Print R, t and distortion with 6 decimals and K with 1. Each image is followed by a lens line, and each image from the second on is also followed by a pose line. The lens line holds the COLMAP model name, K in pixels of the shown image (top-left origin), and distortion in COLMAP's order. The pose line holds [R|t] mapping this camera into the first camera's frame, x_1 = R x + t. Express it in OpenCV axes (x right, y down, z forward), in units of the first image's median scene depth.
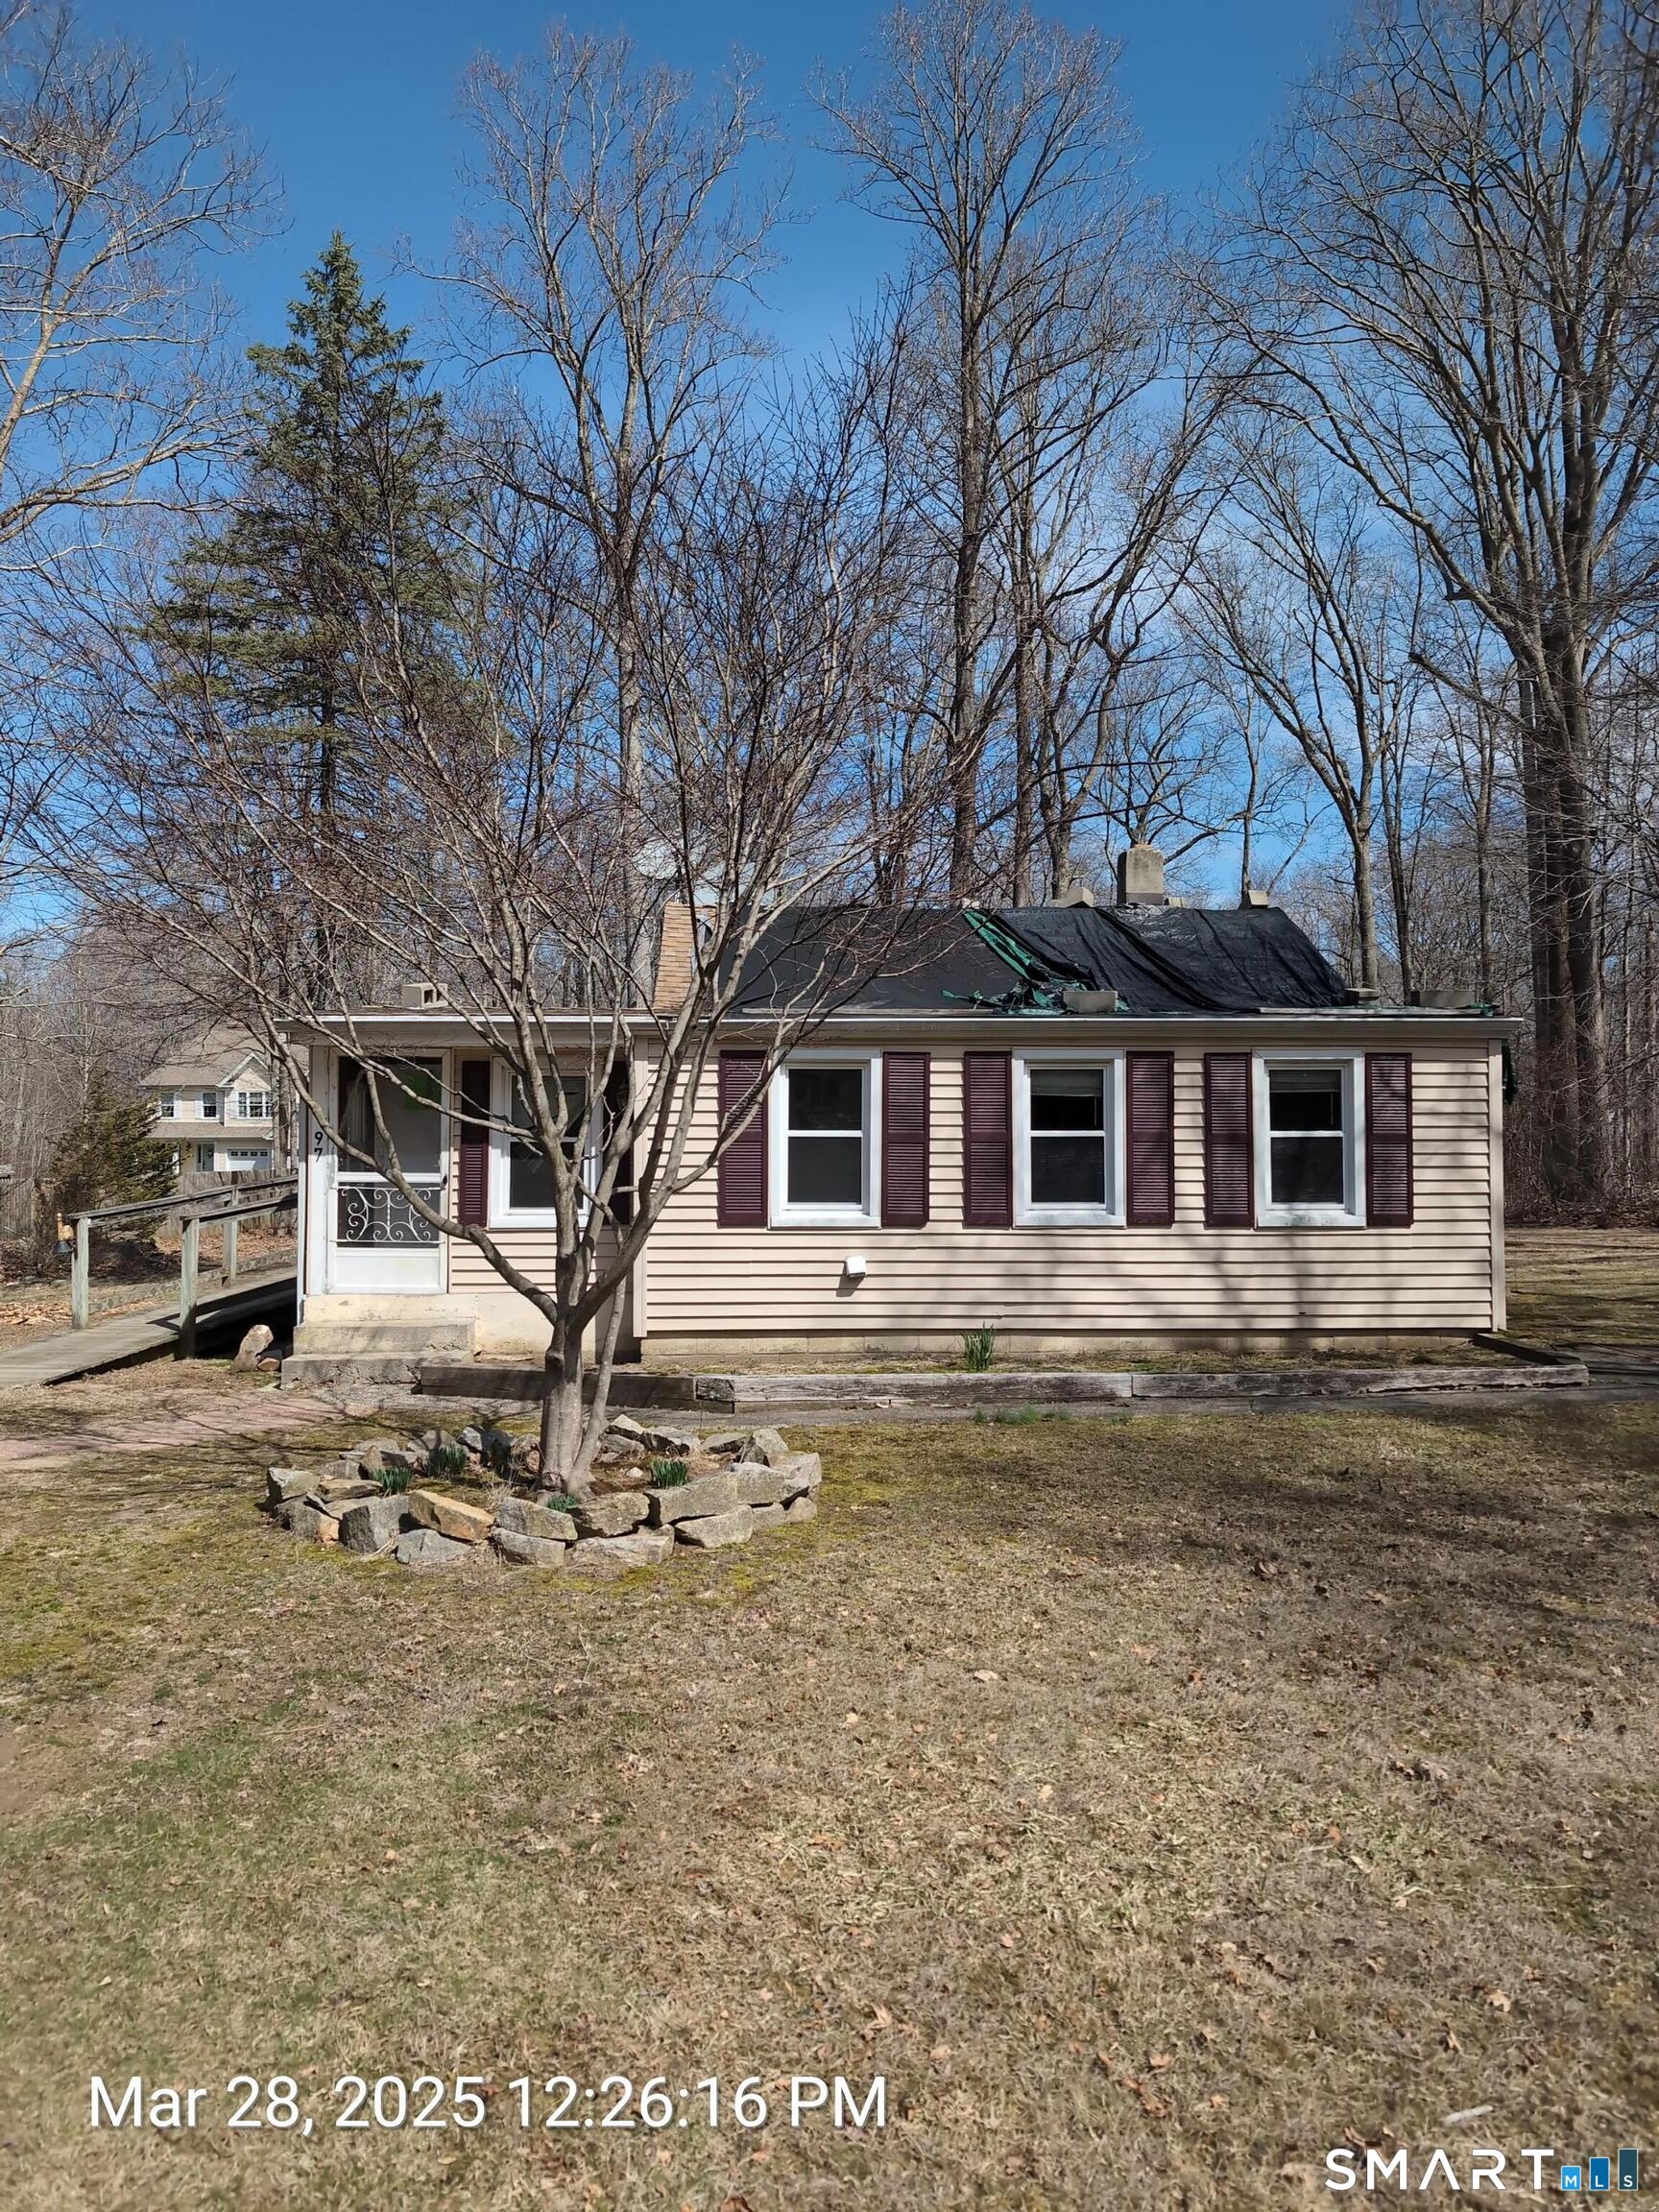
lens RADIAL K [[1656.9, 0, 829.4], [0, 1656.9, 1098.8], [0, 0, 1]] dist [0.010304, -0.005868]
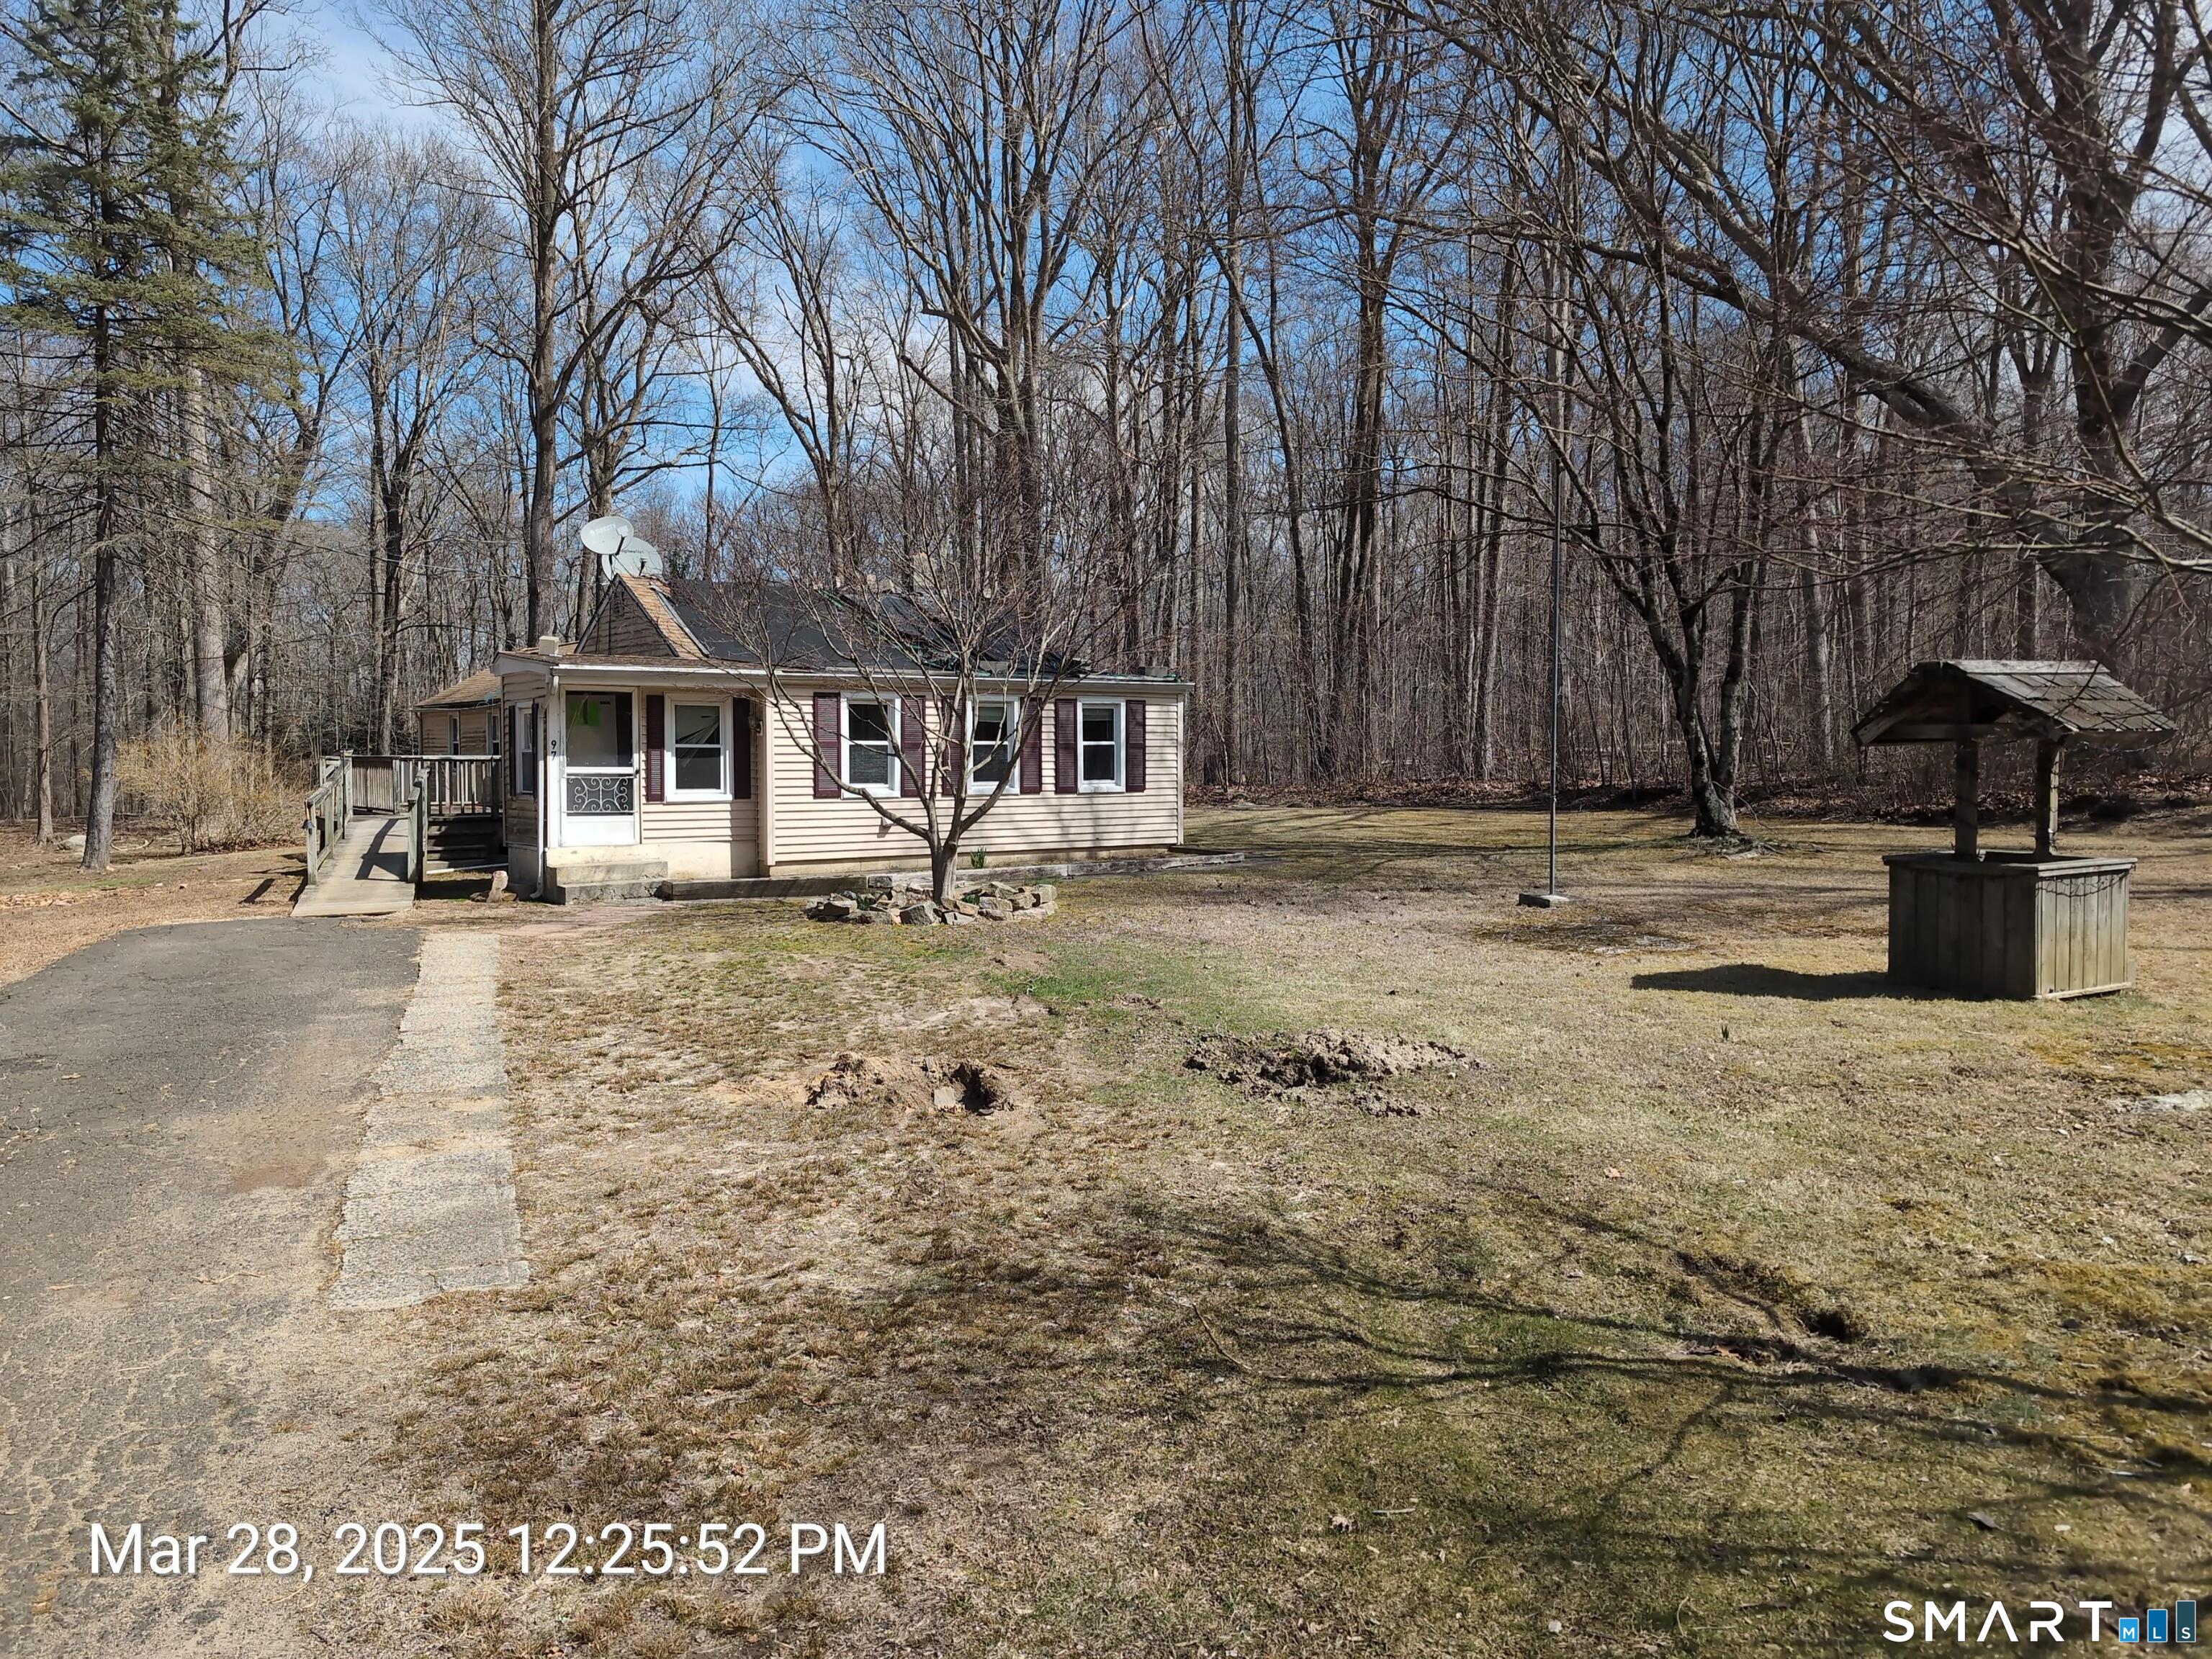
lens RADIAL K [[1656.9, 0, 1117.8], [0, 1656.9, 823.4], [0, 0, 1]] dist [0.010304, -0.005868]
pose [[0.811273, -0.026369, 0.584073, -0.789689], [-0.022872, 0.996786, 0.076772, -0.032656], [-0.584220, -0.075642, 0.808063, -0.529873]]
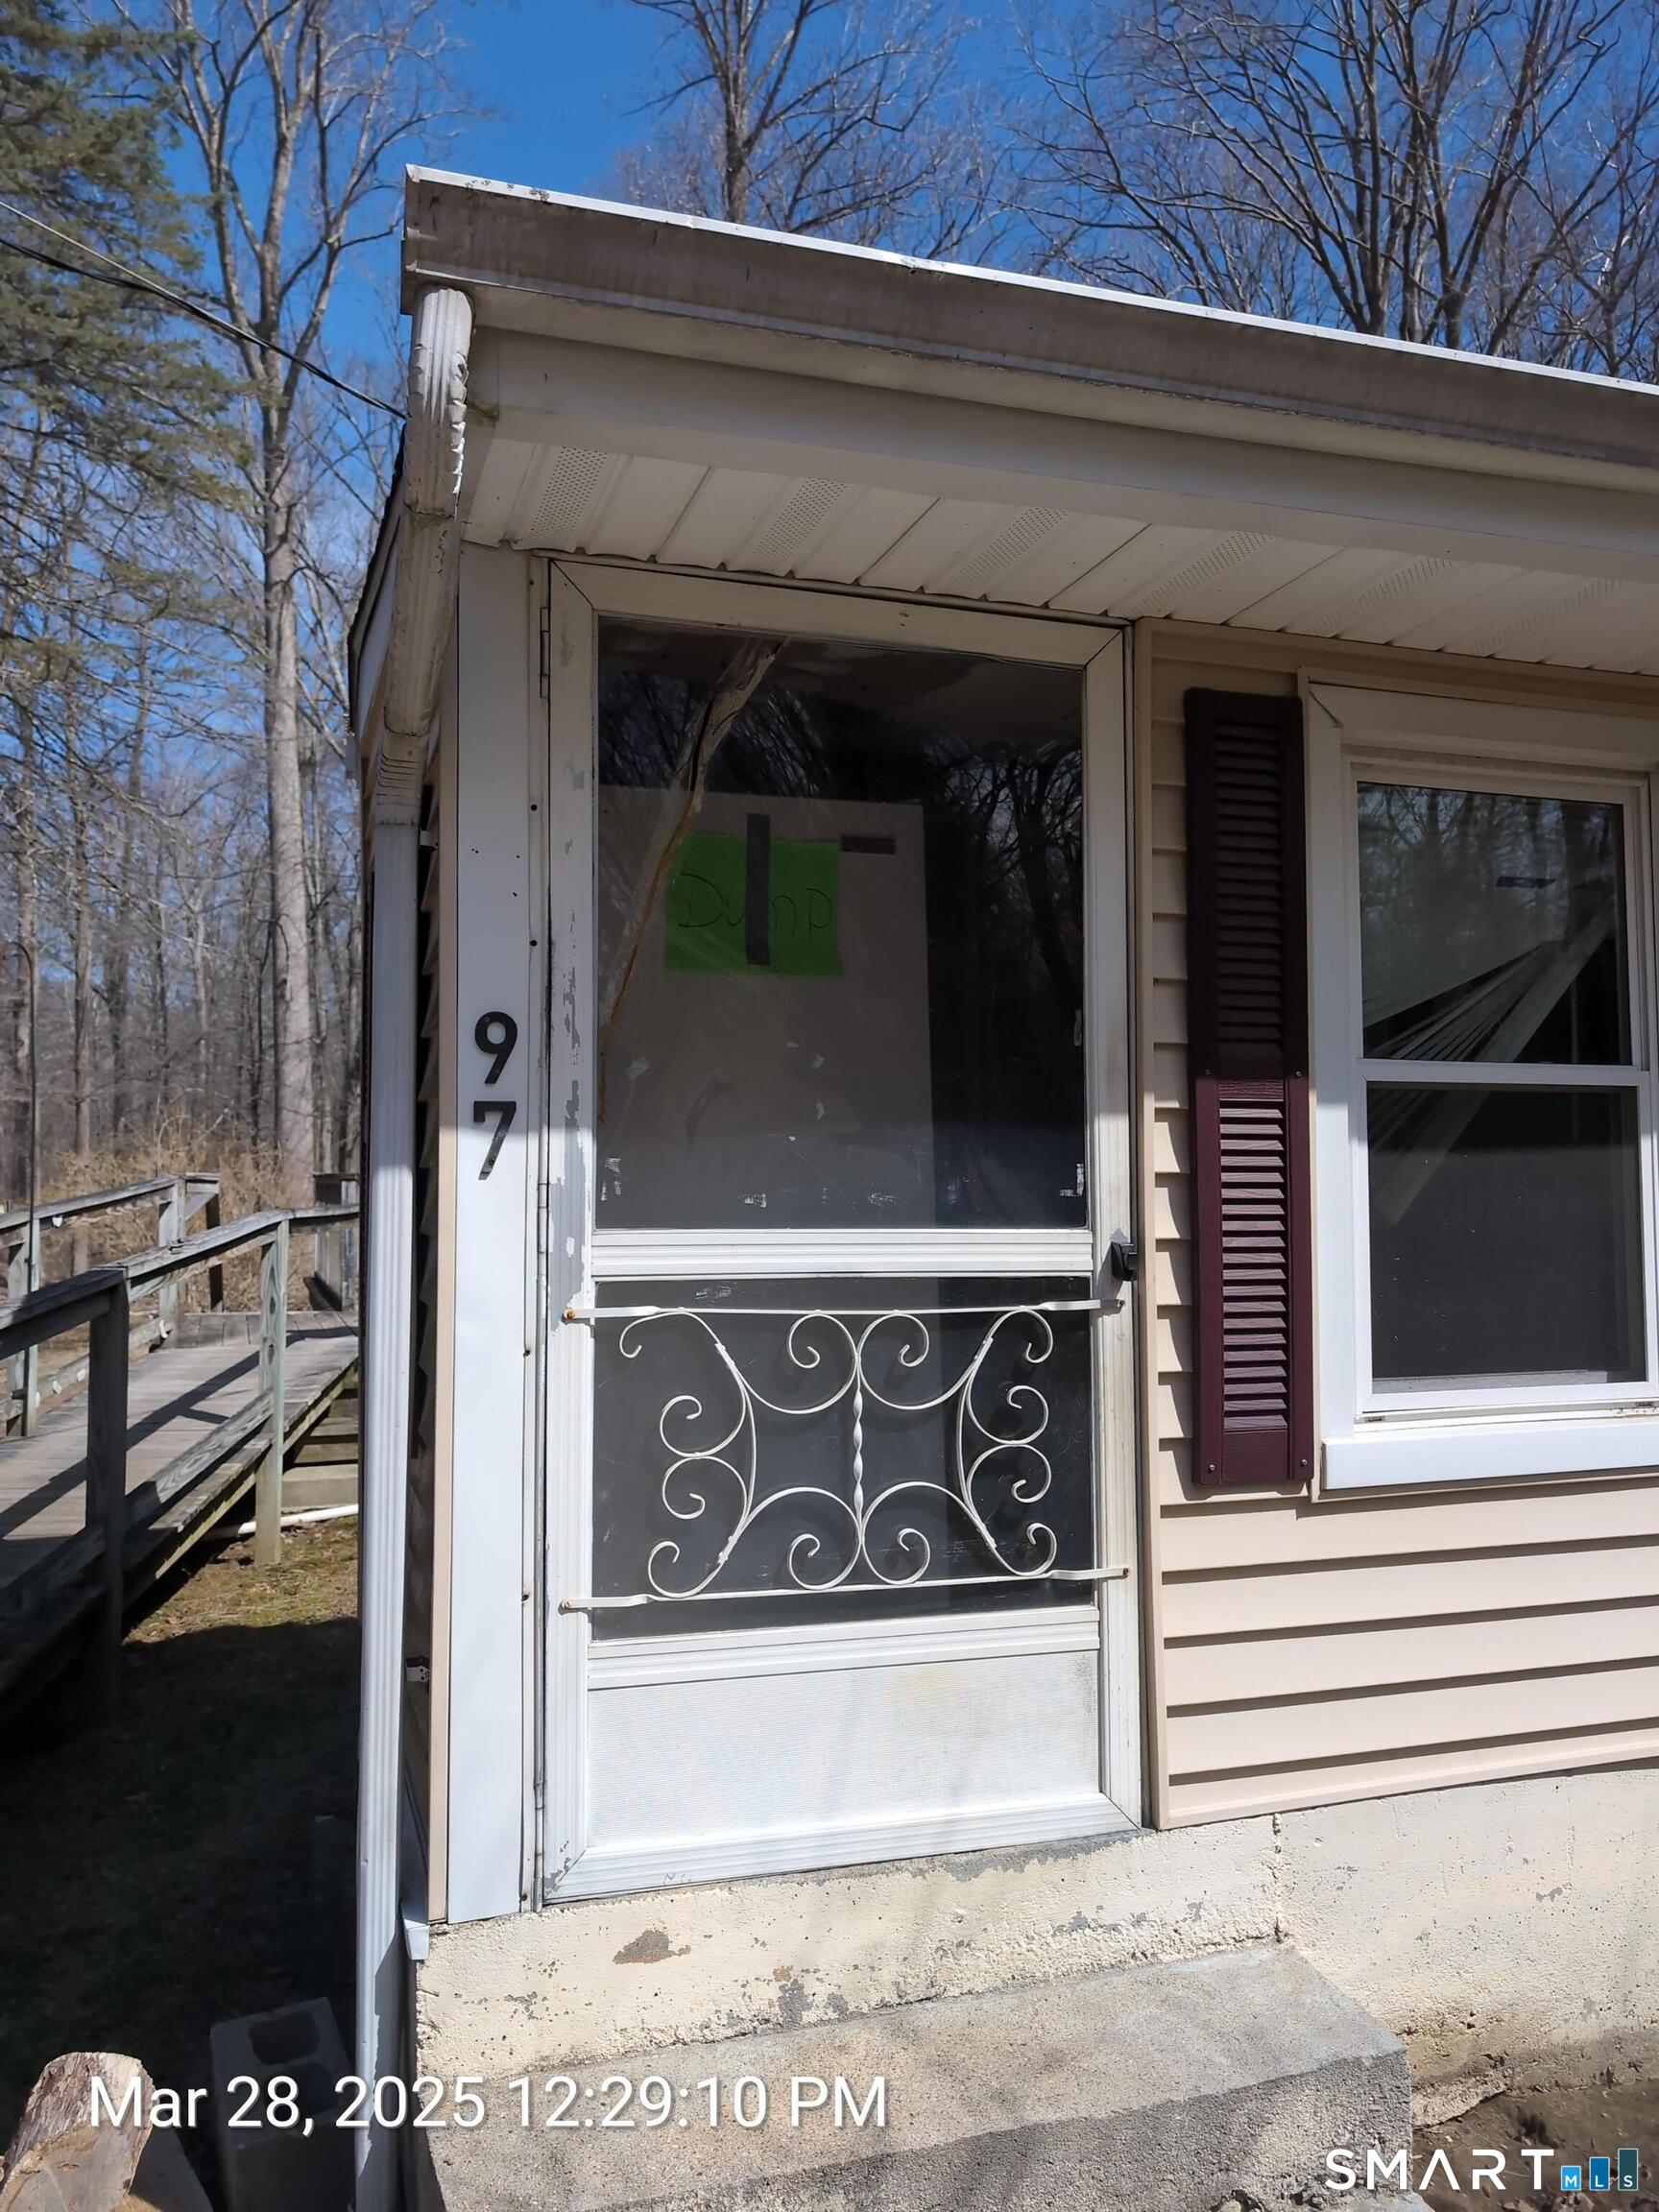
lens RADIAL K [[1656.9, 0, 819.8], [0, 1656.9, 1101.8], [0, 0, 1]] dist [0.010304, -0.005868]
pose [[0.960582, 0.009641, 0.277831, -0.330899], [-0.003174, 0.999714, -0.023718, 0.034910], [-0.277980, 0.021902, 0.960337, 0.830099]]
